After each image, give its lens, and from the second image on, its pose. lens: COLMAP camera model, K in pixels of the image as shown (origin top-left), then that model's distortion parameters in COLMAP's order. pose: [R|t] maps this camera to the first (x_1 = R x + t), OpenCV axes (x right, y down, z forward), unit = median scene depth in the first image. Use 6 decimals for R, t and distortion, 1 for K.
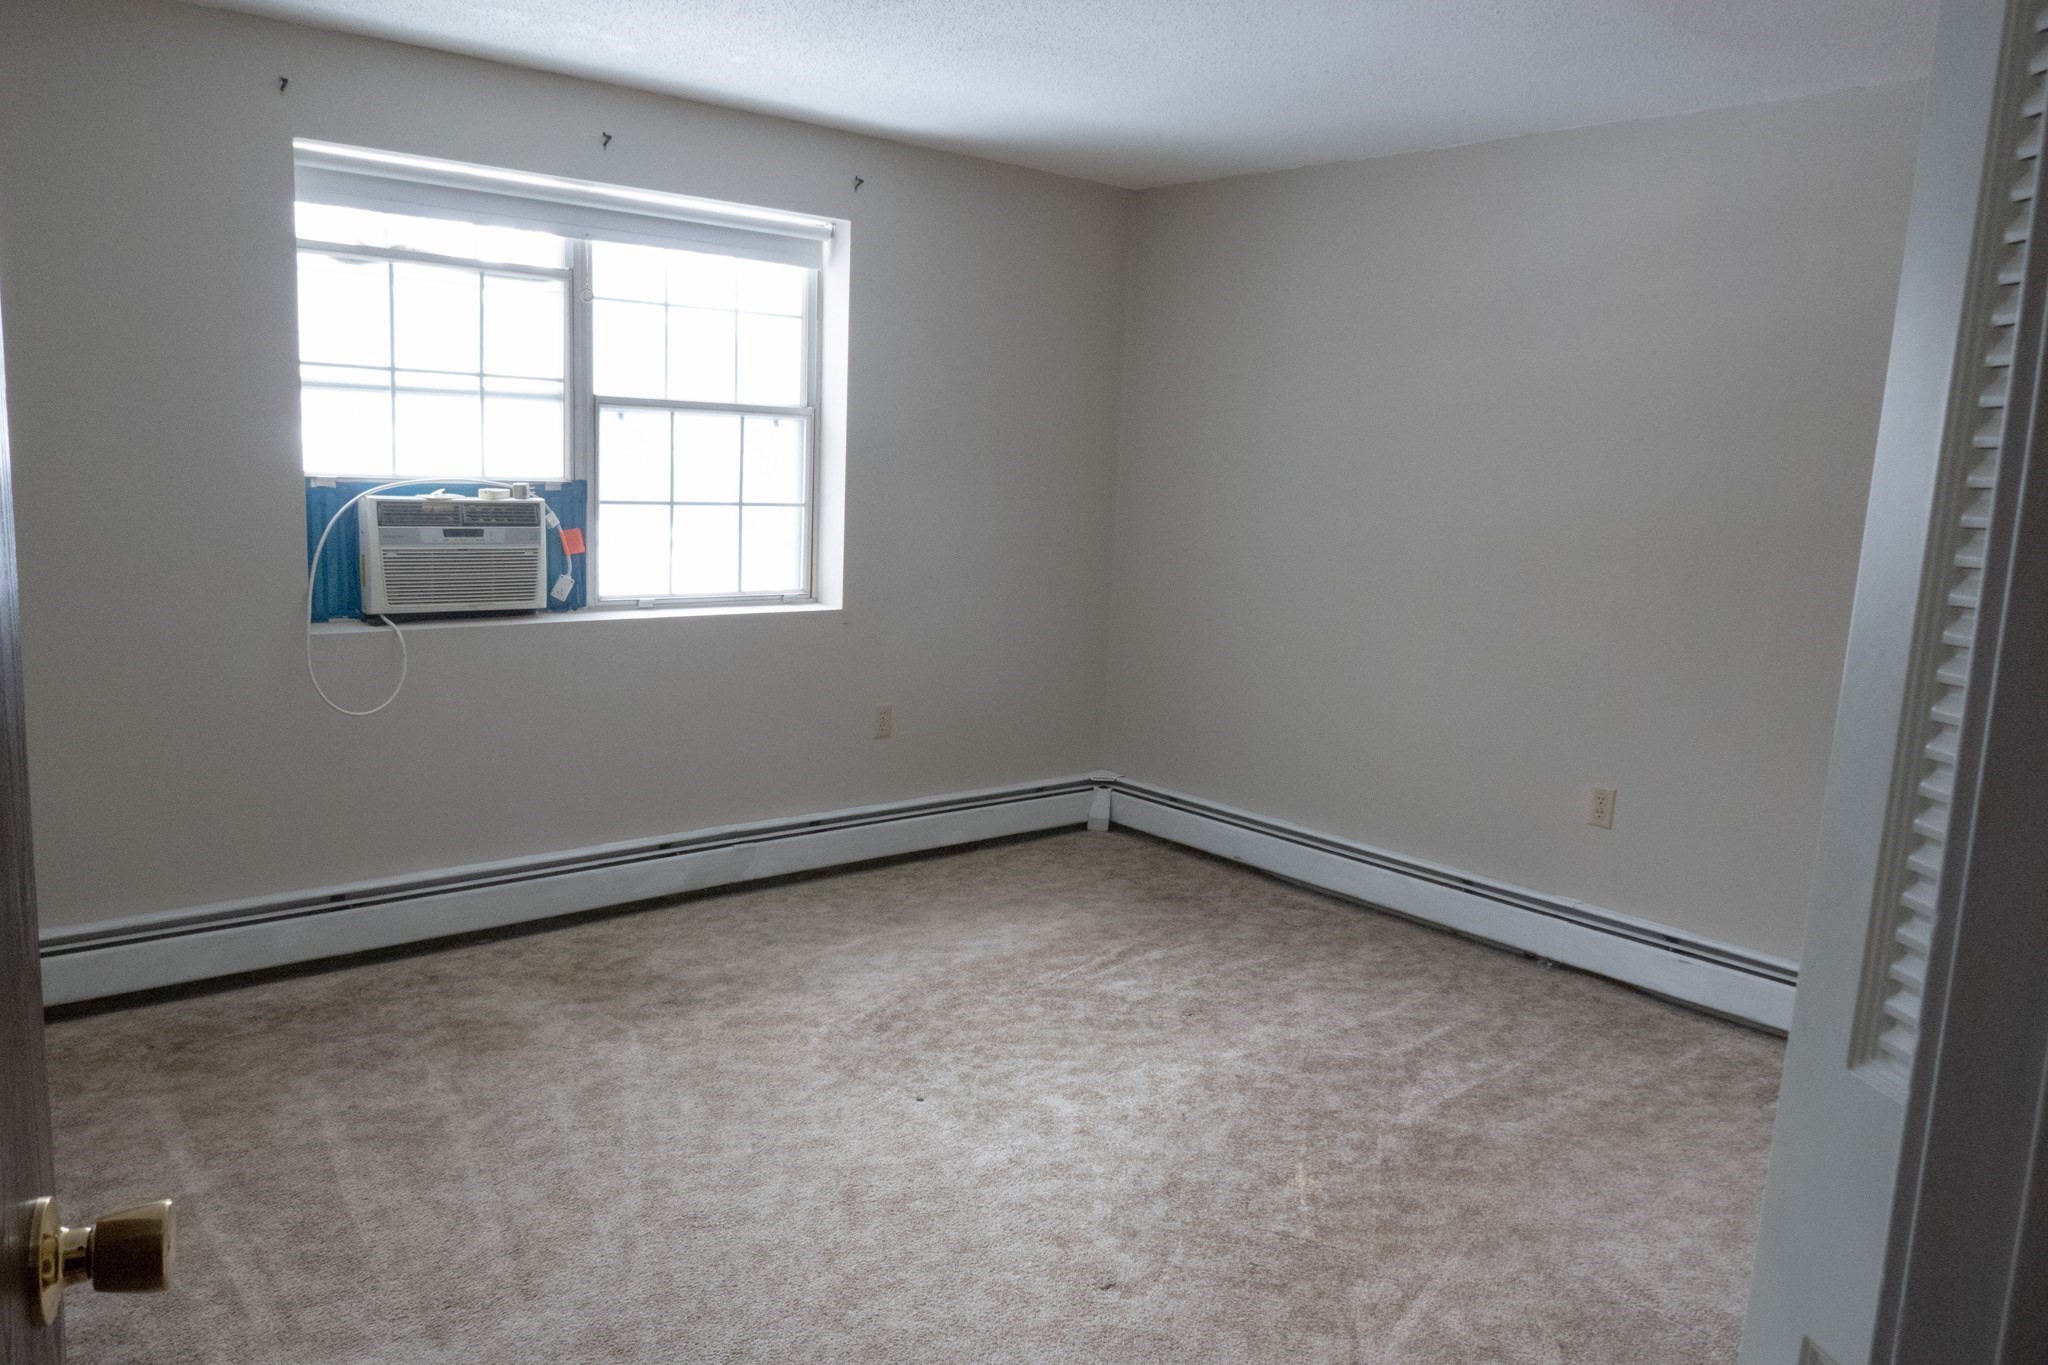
lens RADIAL K [[1488.3, 0, 1016.5], [0, 1488.3, 682.4], [0, 0, 1]] dist [-0.005742, -0.003750]
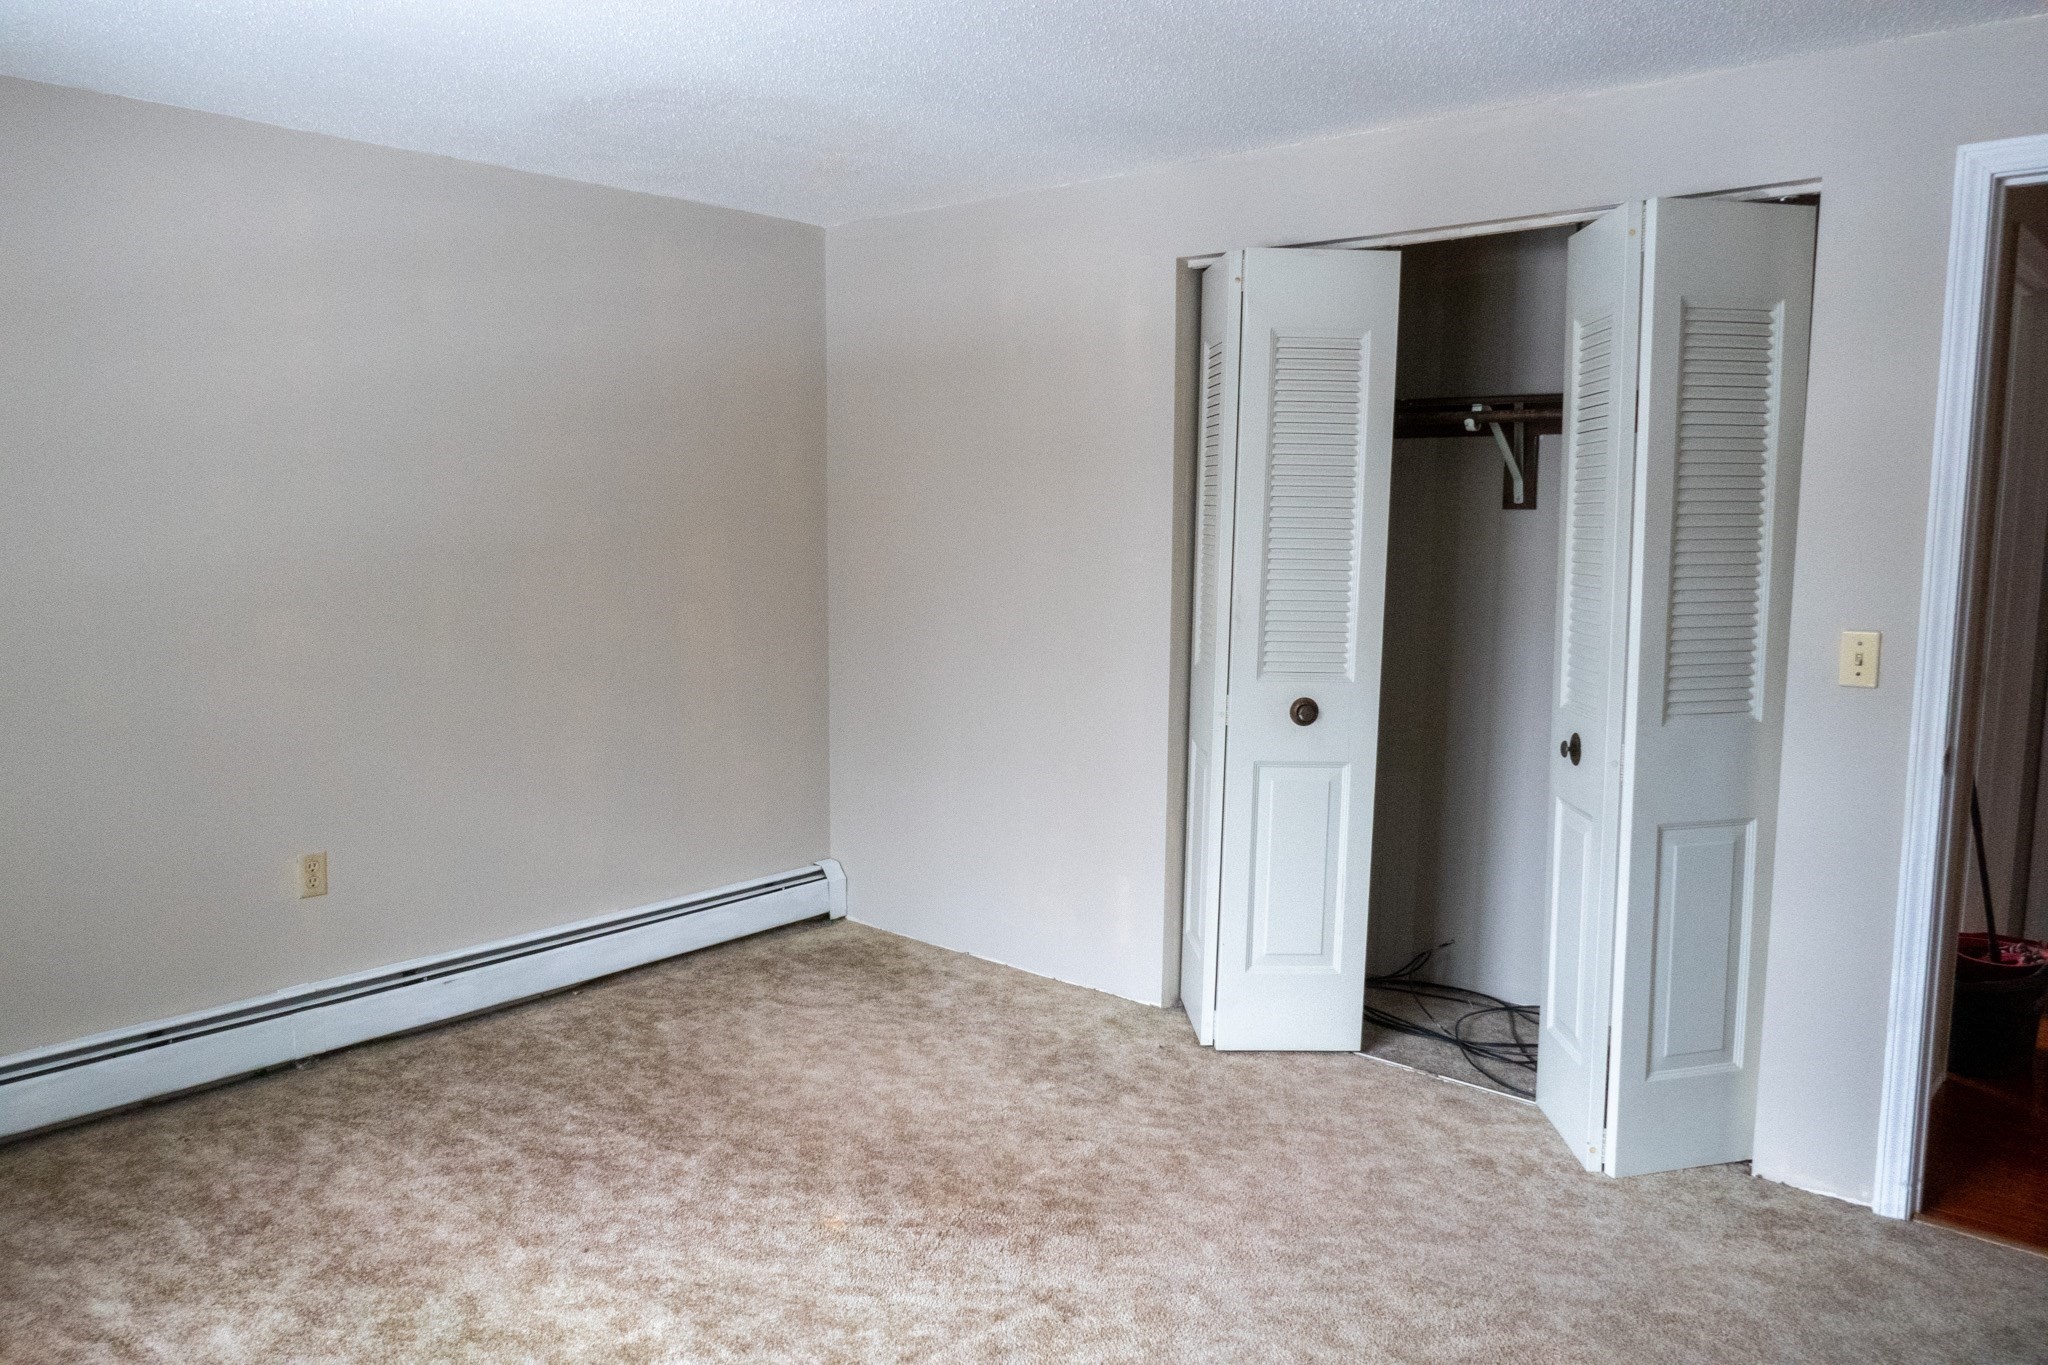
lens RADIAL K [[1488.3, 0, 1009.7], [0, 1488.3, 689.7], [0, 0, 1]] dist [-0.005742, -0.003750]
pose [[-0.137673, -0.173721, 0.975124, -0.586600], [0.136443, 0.971787, 0.192390, -0.157013], [-0.981035, 0.159536, -0.110086, 0.722788]]
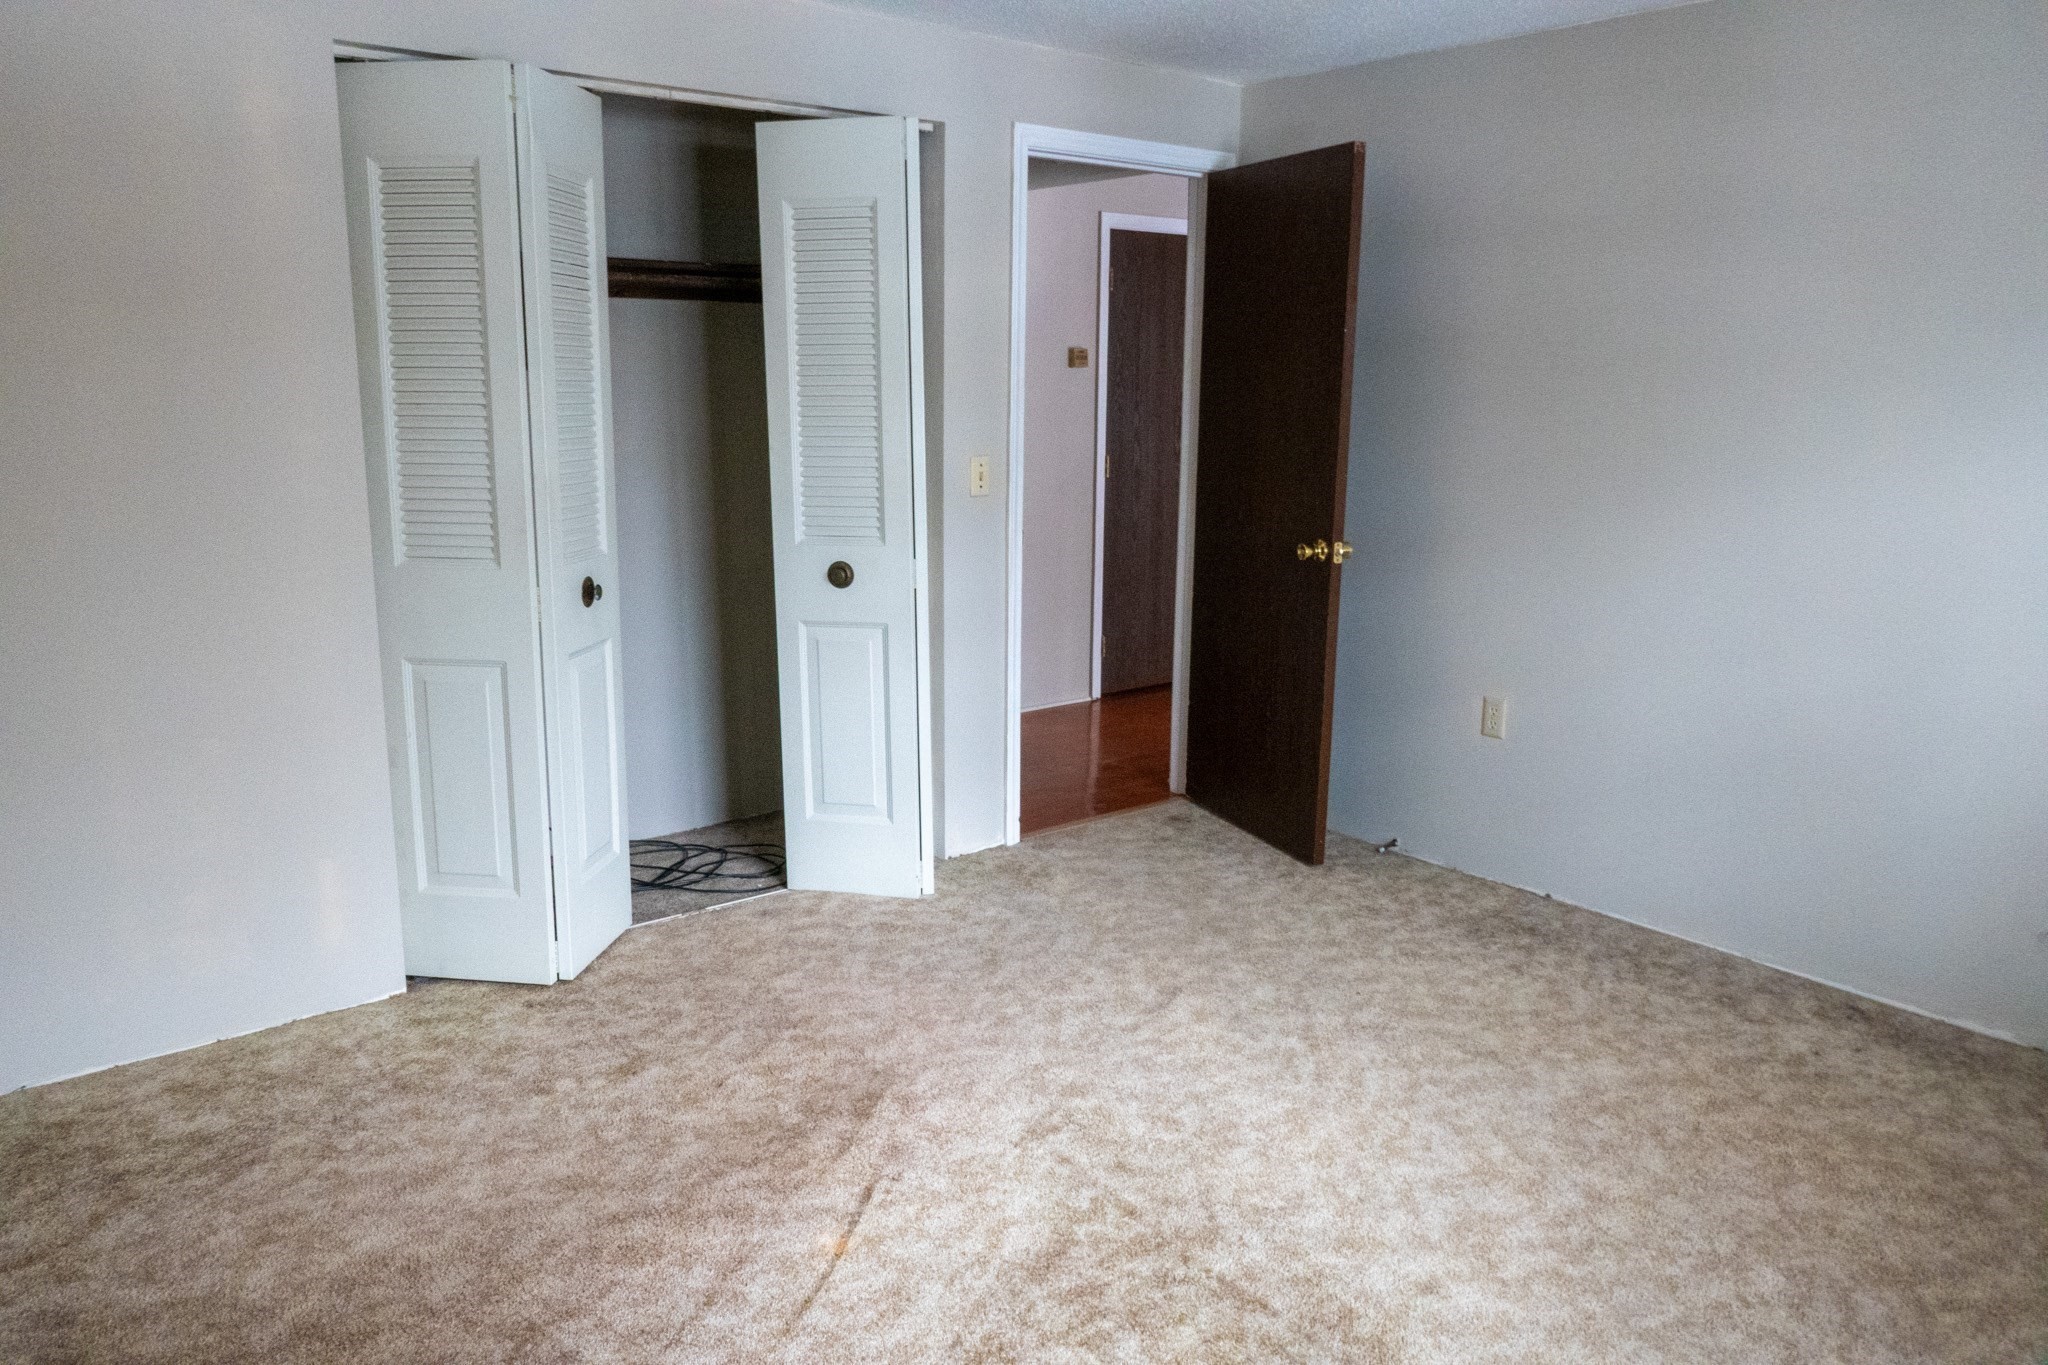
lens RADIAL K [[1488.3, 0, 1019.2], [0, 1488.3, 674.8], [0, 0, 1]] dist [-0.005742, -0.003750]
pose [[-0.998172, -0.060172, -0.005739, 0.088998], [-0.058423, 0.936060, 0.346955, -0.212488], [-0.015505, 0.346656, -0.937864, 1.303977]]
